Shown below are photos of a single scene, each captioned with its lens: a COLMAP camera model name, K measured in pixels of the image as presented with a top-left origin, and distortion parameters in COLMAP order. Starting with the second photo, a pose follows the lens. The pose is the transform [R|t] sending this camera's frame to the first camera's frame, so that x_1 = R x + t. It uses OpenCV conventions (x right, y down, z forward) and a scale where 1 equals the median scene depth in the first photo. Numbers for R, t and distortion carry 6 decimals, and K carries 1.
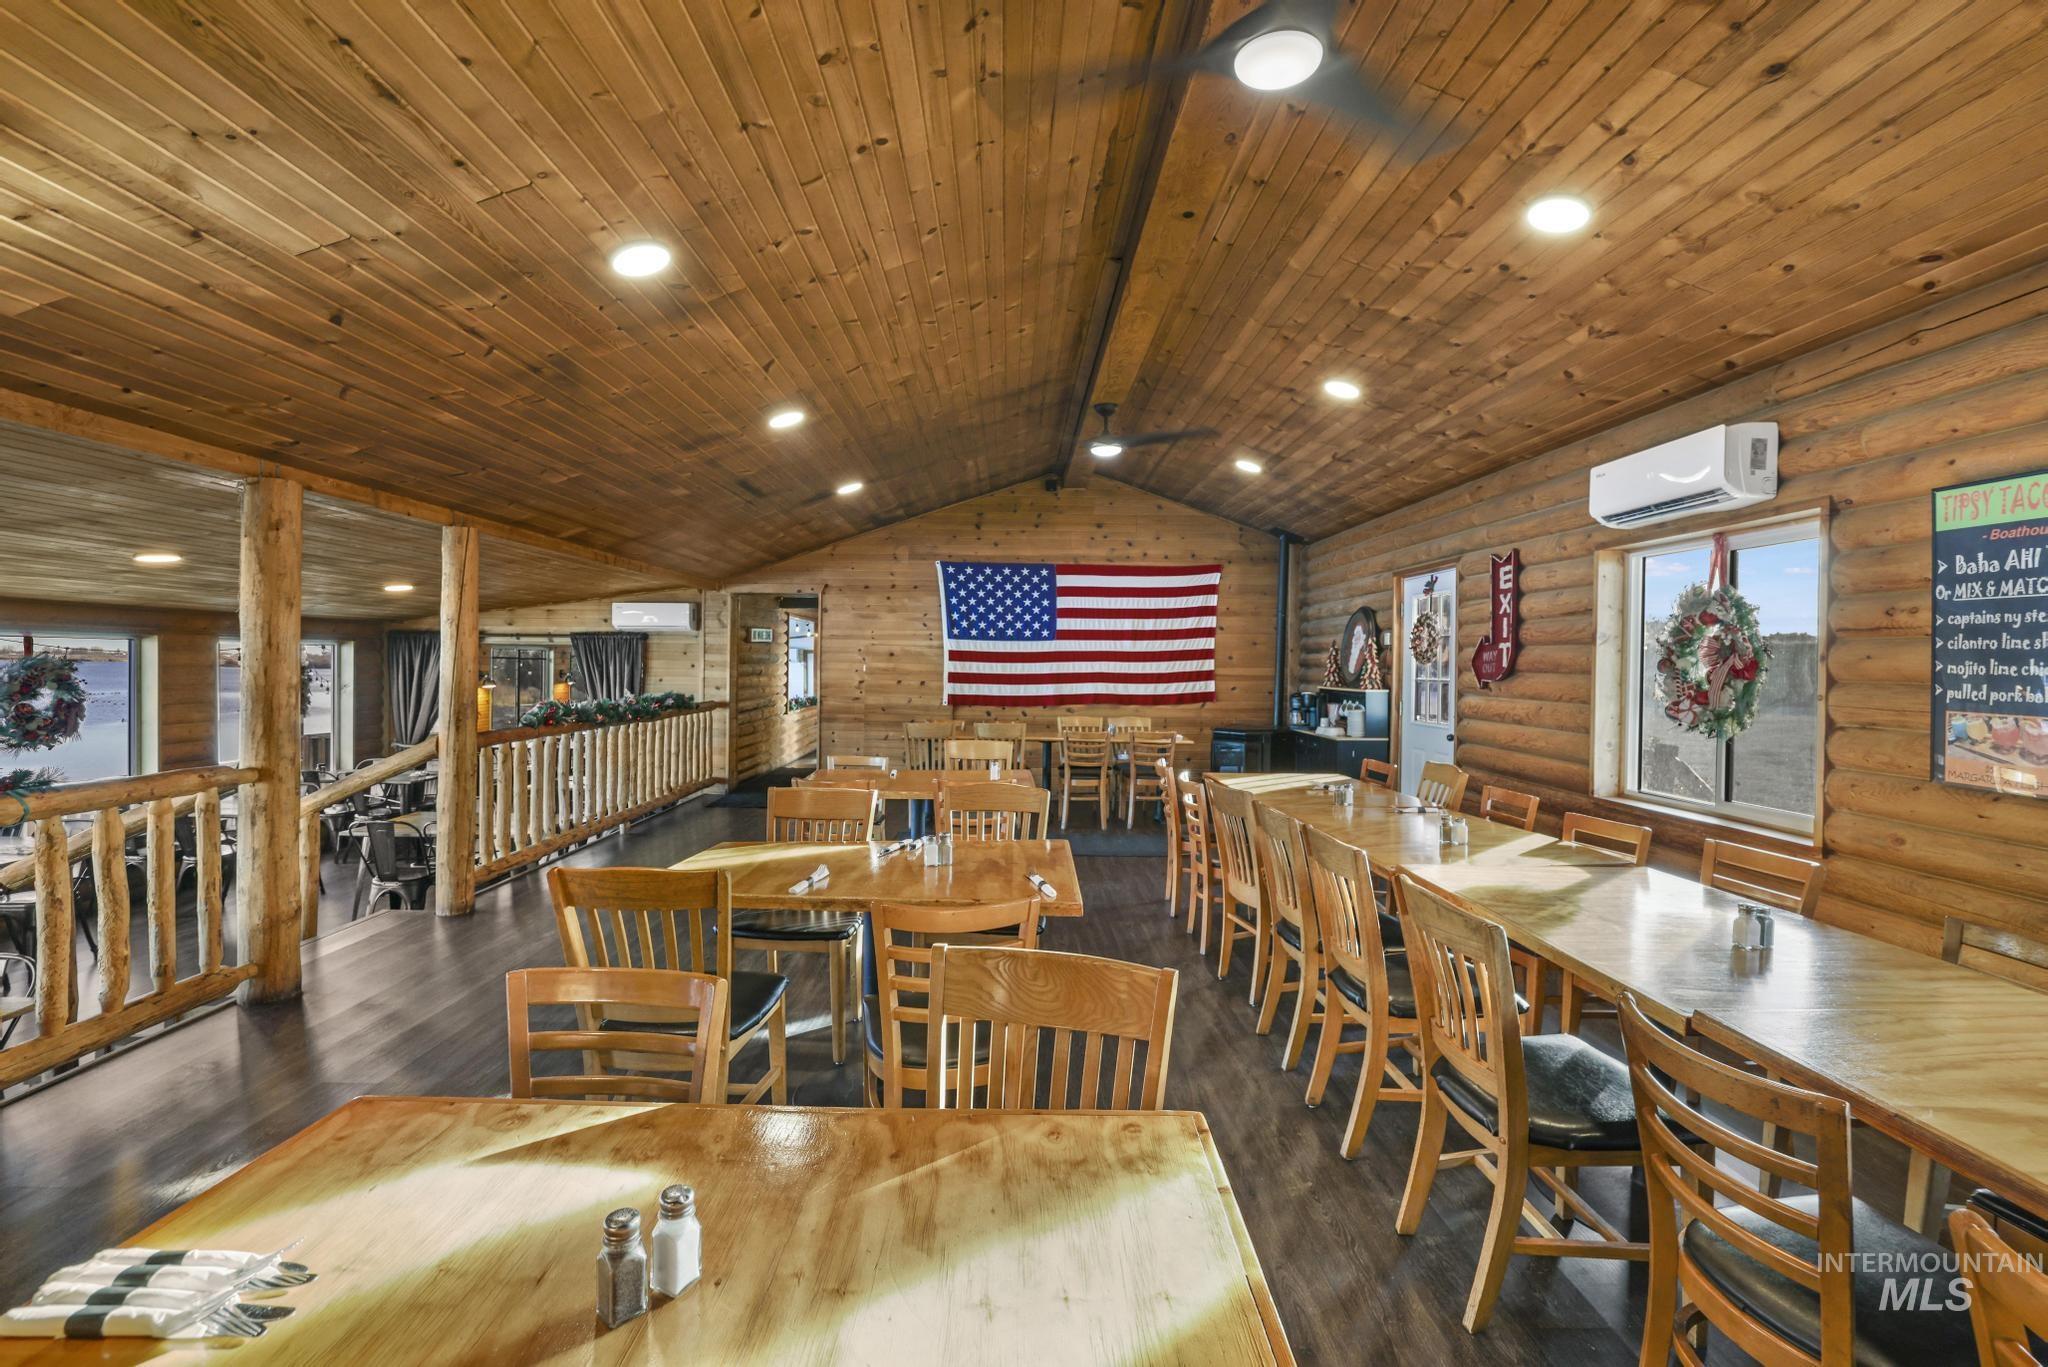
lens RADIAL K [[931.3, 0, 1021.5], [0, 931.3, 672.2], [0, 0, 1]] dist [-0.050026, 0.026991]
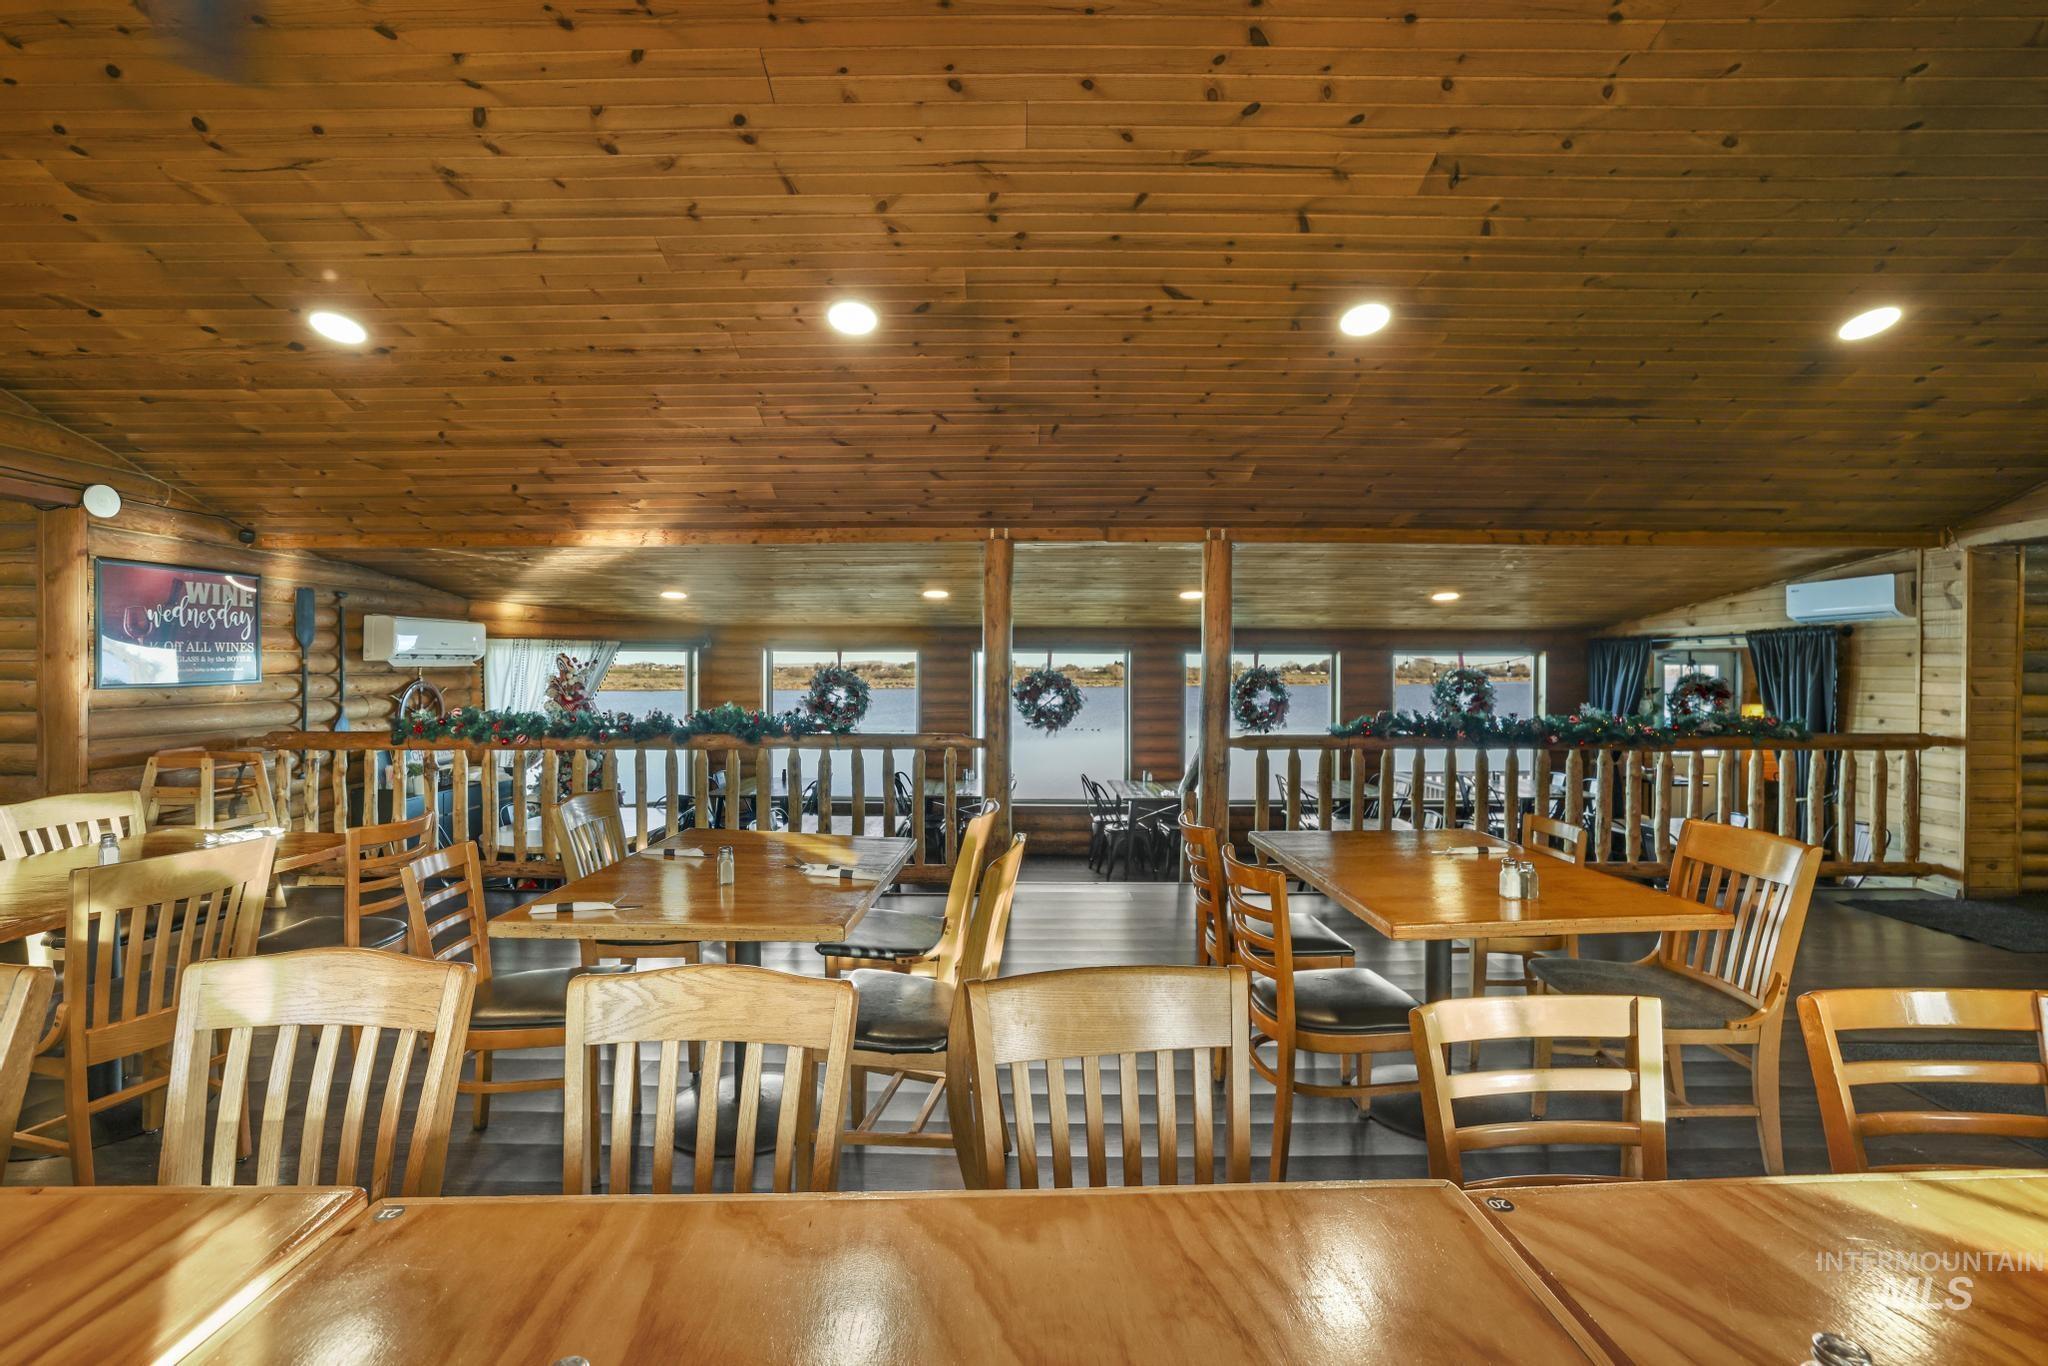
lens RADIAL K [[931.3, 0, 1021.5], [0, 931.3, 671.7], [0, 0, 1]] dist [-0.050026, 0.026991]
pose [[-0.009832, -0.007412, -0.999924, 0.295162], [-0.012677, 0.999893, -0.007287, 0.003000], [0.999871, 0.012604, -0.009925, 0.491458]]
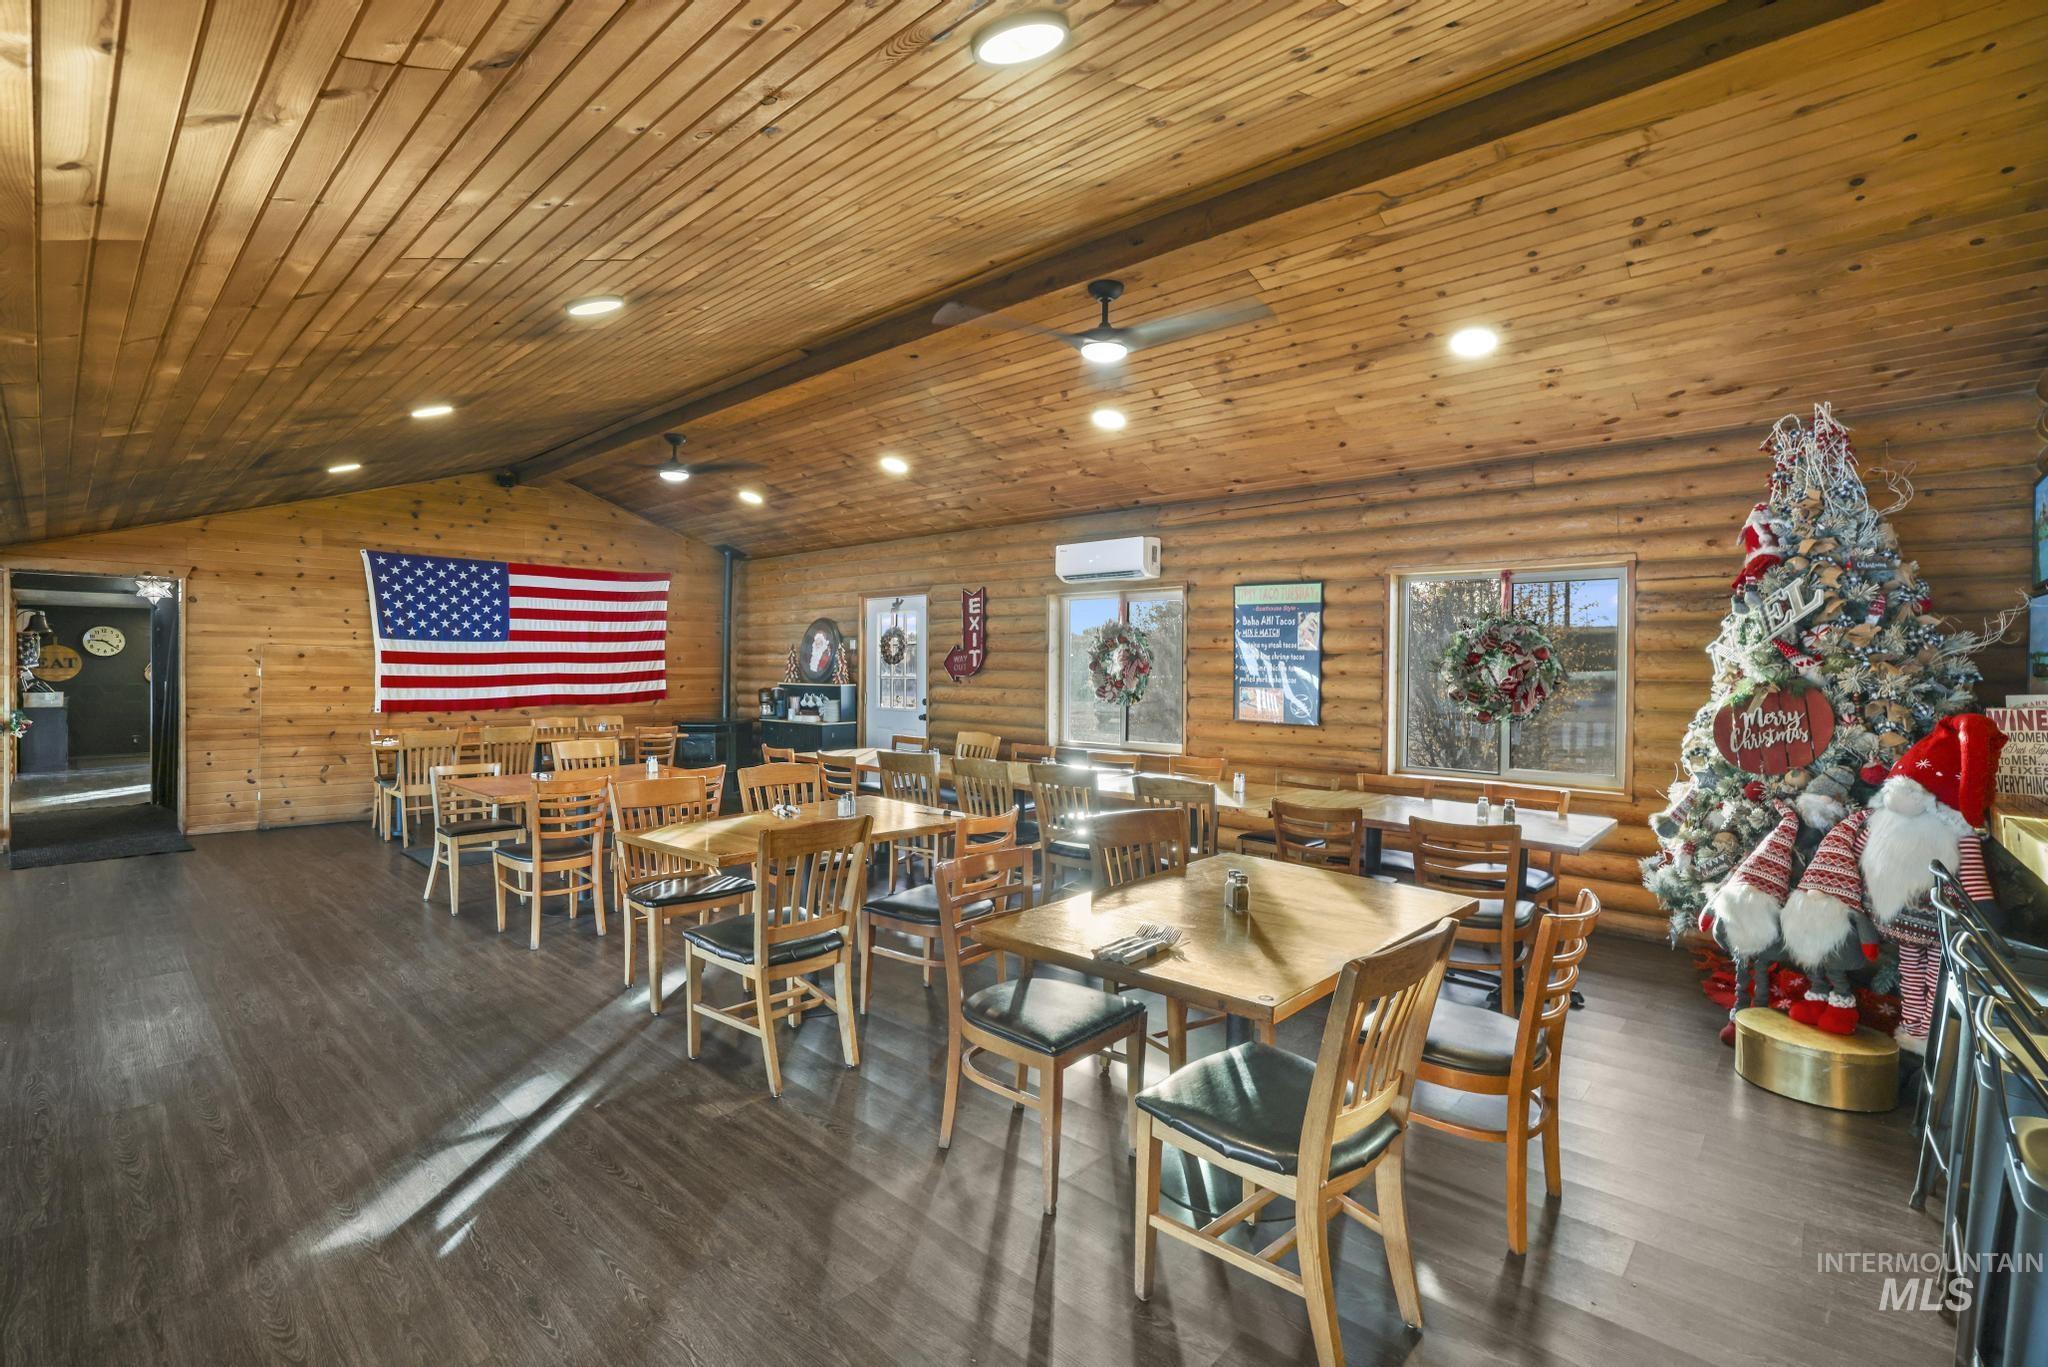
lens RADIAL K [[931.3, 0, 1021.5], [0, 931.3, 672.2], [0, 0, 1]] dist [-0.050026, 0.026991]
pose [[0.689942, -0.012933, 0.723749, -0.348228], [0.009324, 0.999916, 0.008980, -0.006590], [-0.723804, 0.000553, 0.690005, -0.058223]]
